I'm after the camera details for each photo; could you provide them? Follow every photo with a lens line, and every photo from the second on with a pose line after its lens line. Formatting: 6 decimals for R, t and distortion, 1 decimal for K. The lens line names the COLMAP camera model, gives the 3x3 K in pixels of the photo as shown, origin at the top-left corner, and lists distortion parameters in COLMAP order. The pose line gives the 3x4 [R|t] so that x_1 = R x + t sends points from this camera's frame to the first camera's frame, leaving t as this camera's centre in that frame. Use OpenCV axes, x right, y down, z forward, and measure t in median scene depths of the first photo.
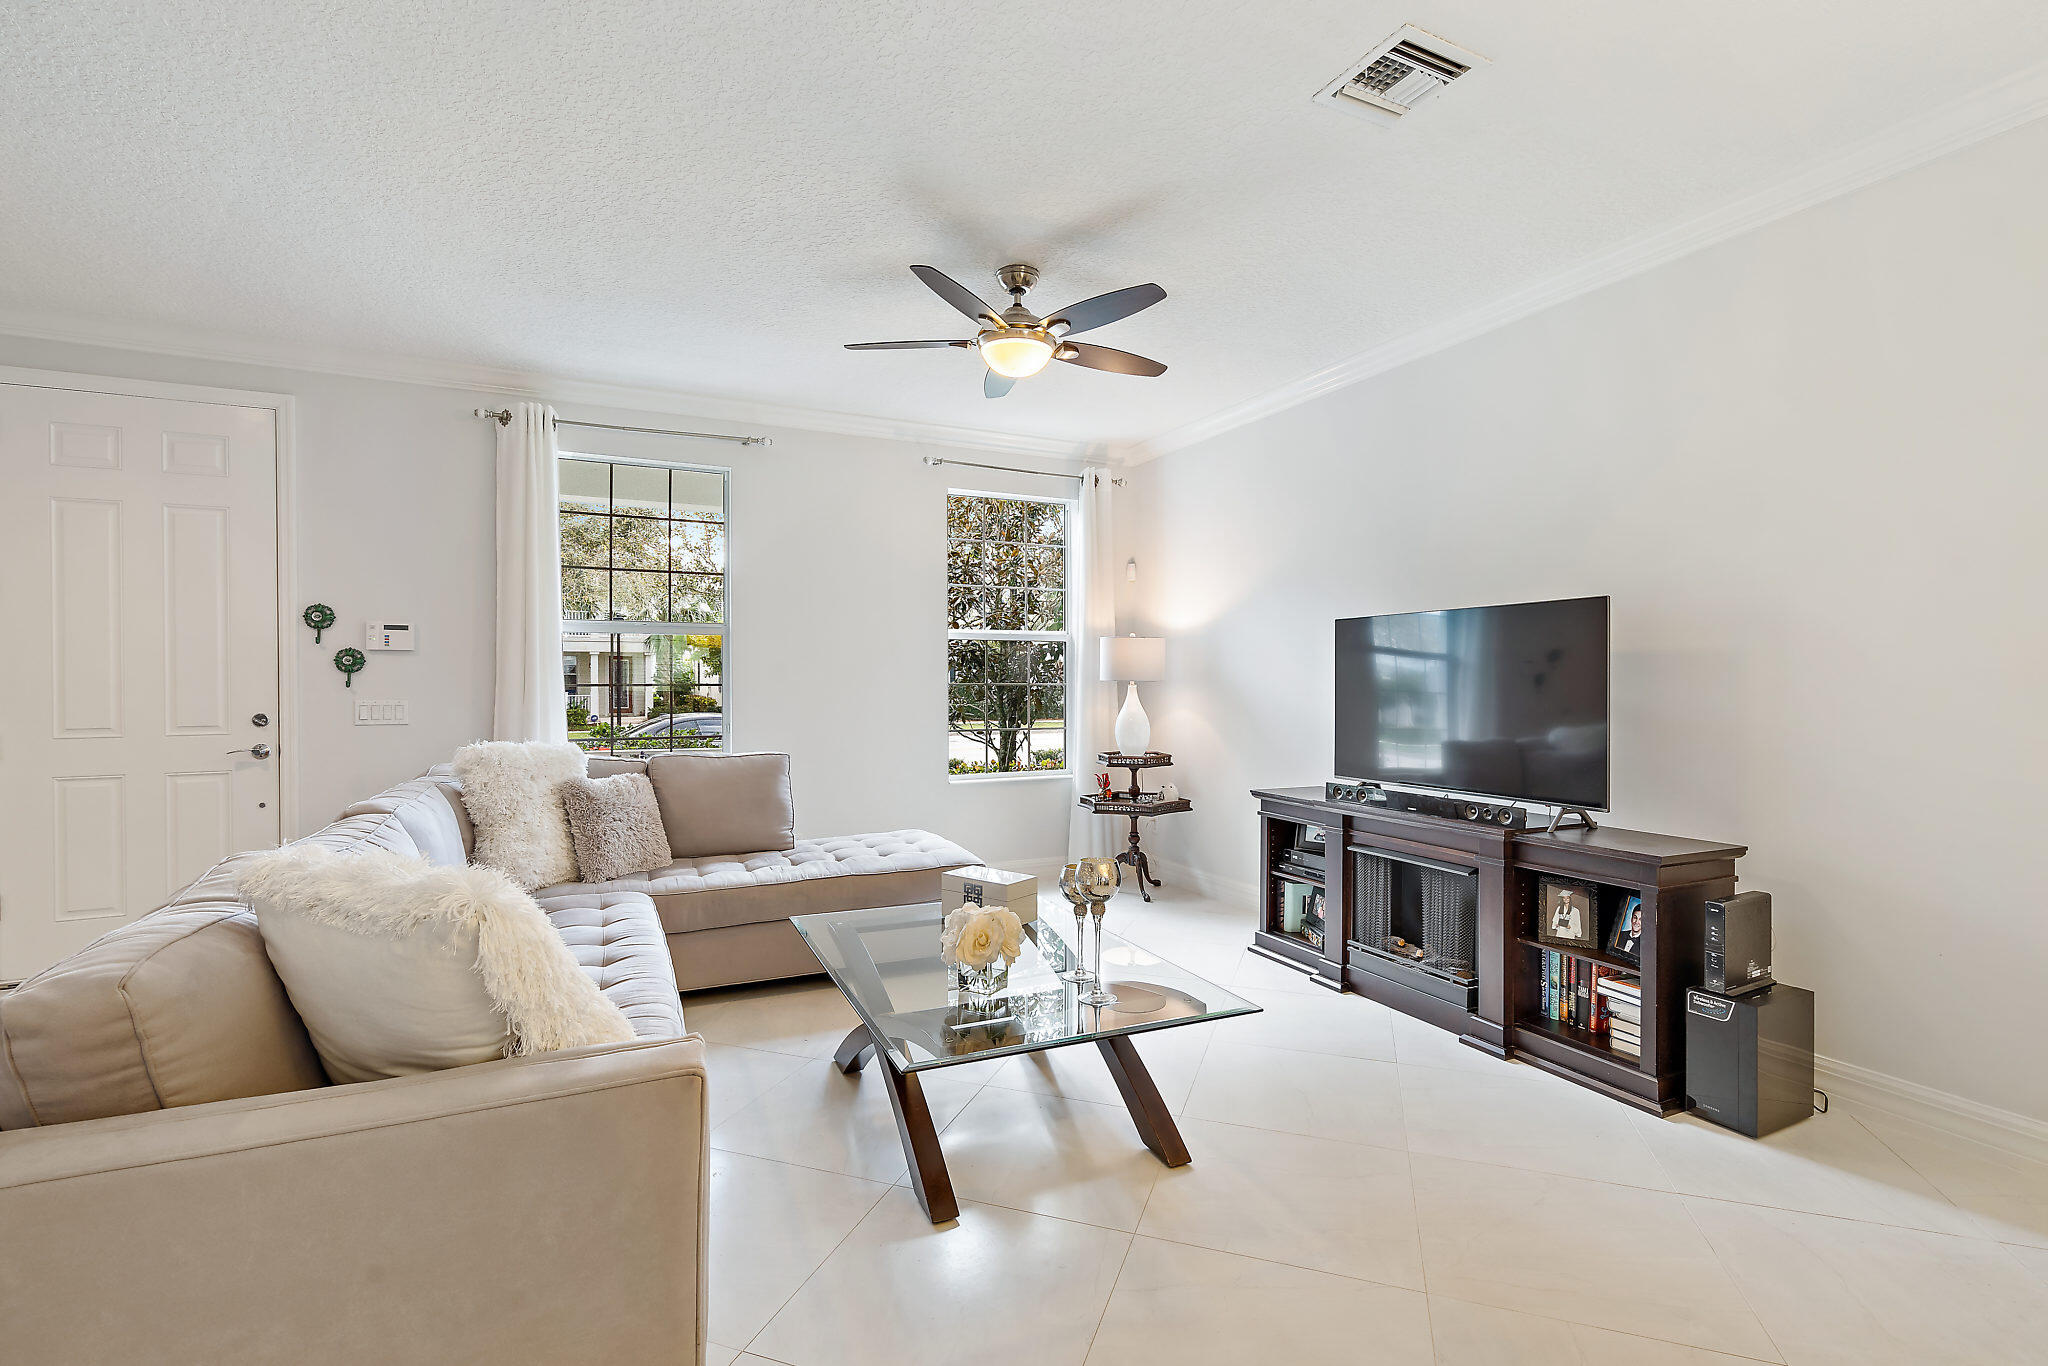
lens RADIAL K [[935.8, 0, 1012.8], [0, 935.8, 683.6], [0, 0, 1]] dist [-0.000861, 0.000886]
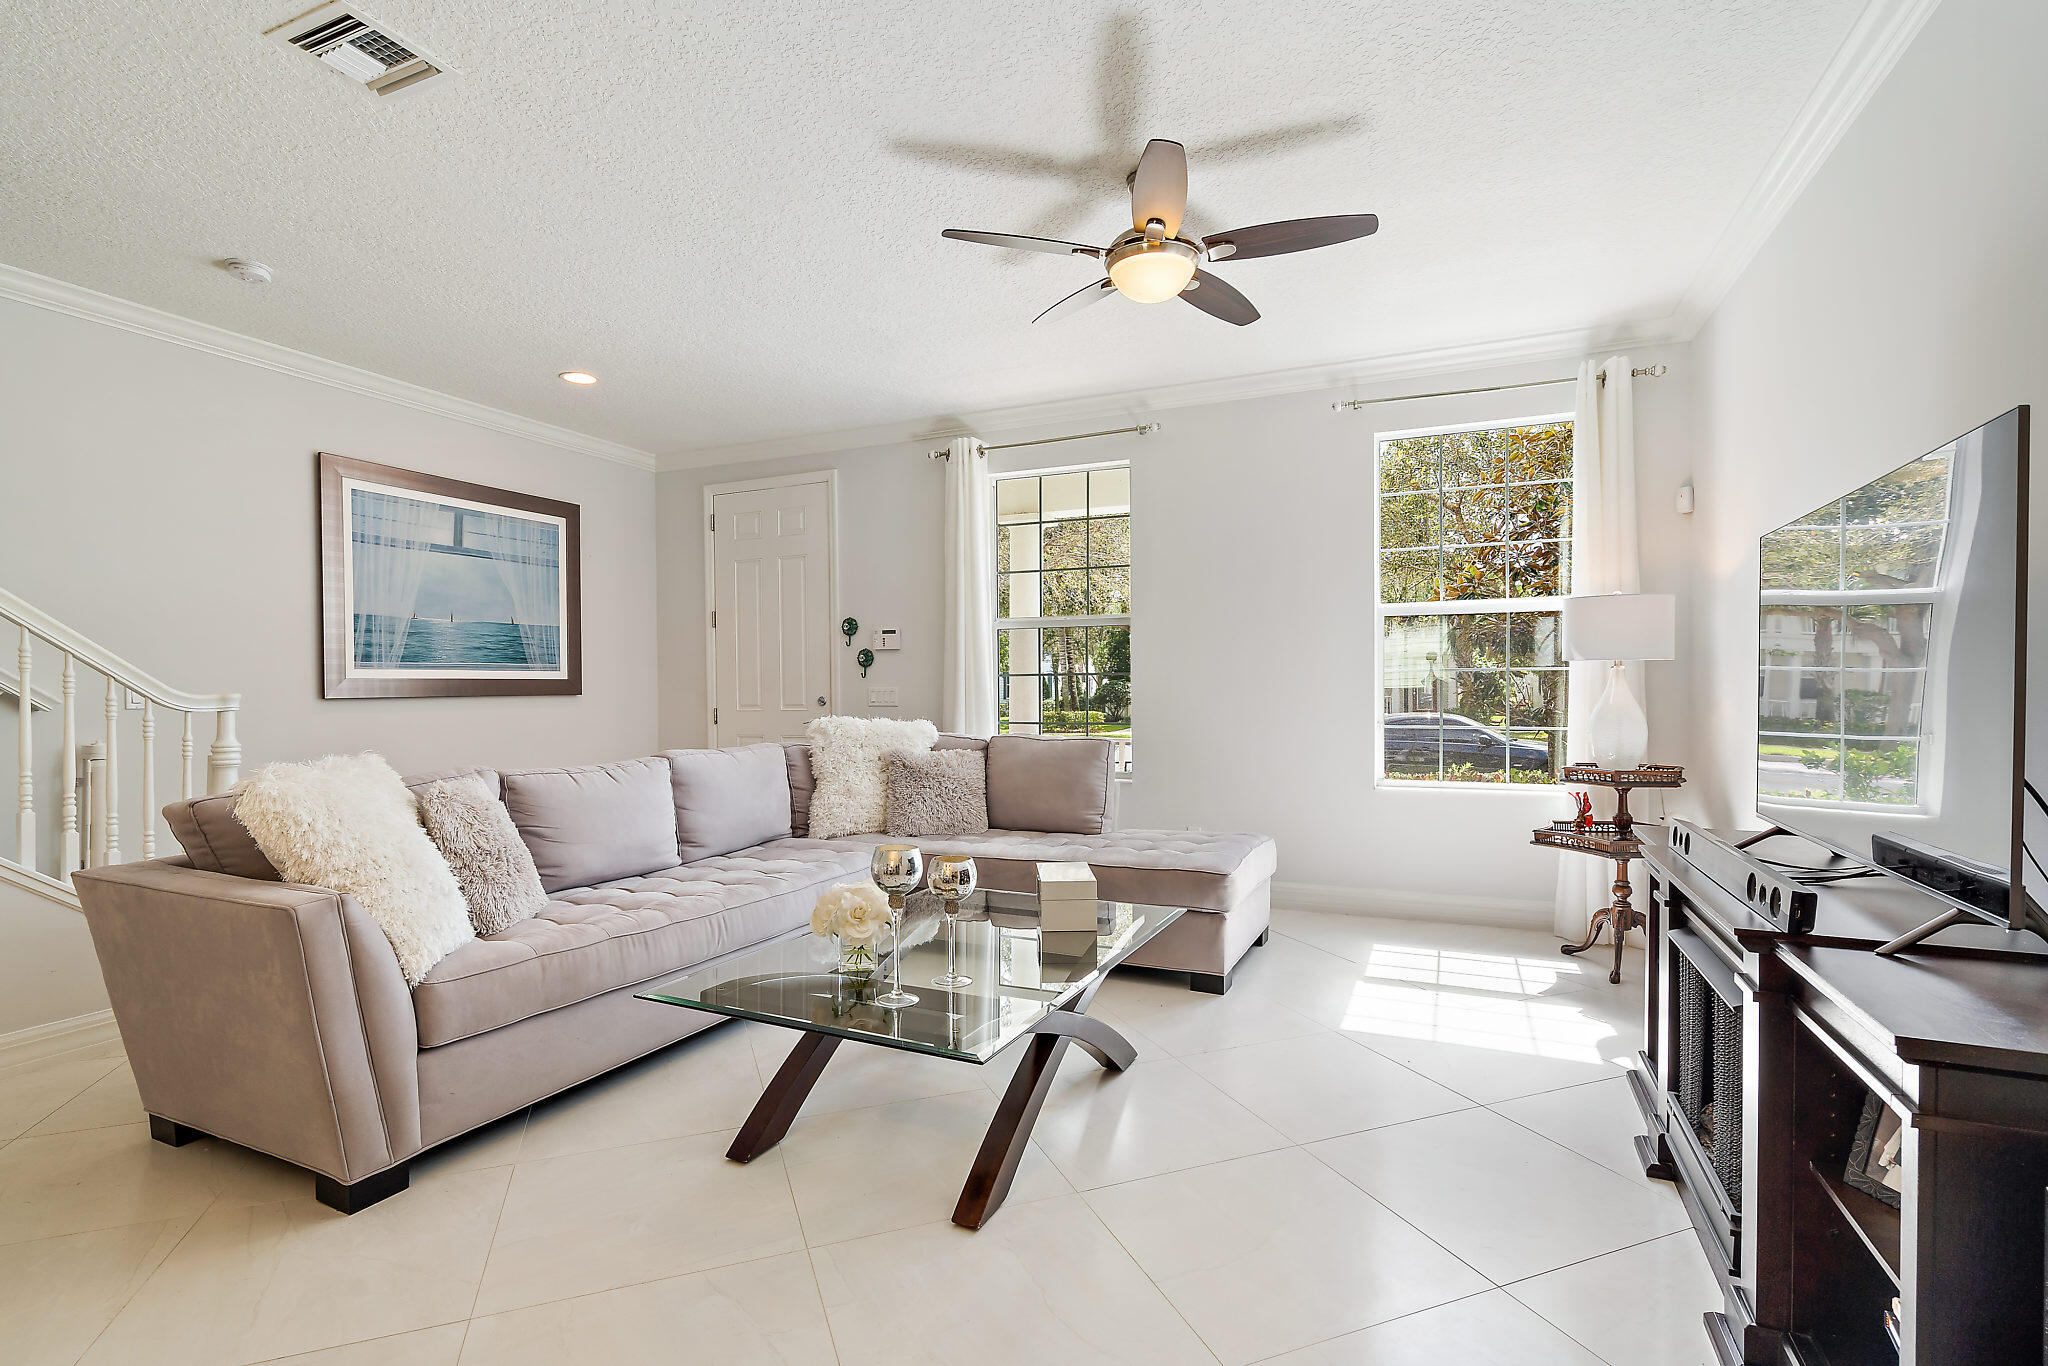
lens RADIAL K [[935.8, 0, 1011.0], [0, 935.8, 696.2], [0, 0, 1]] dist [-0.000861, 0.000886]
pose [[0.652483, 0.004043, -0.757793, 0.453486], [0.006181, 0.999924, 0.010657, 0.017531], [0.757778, -0.011637, 0.652408, 0.273228]]
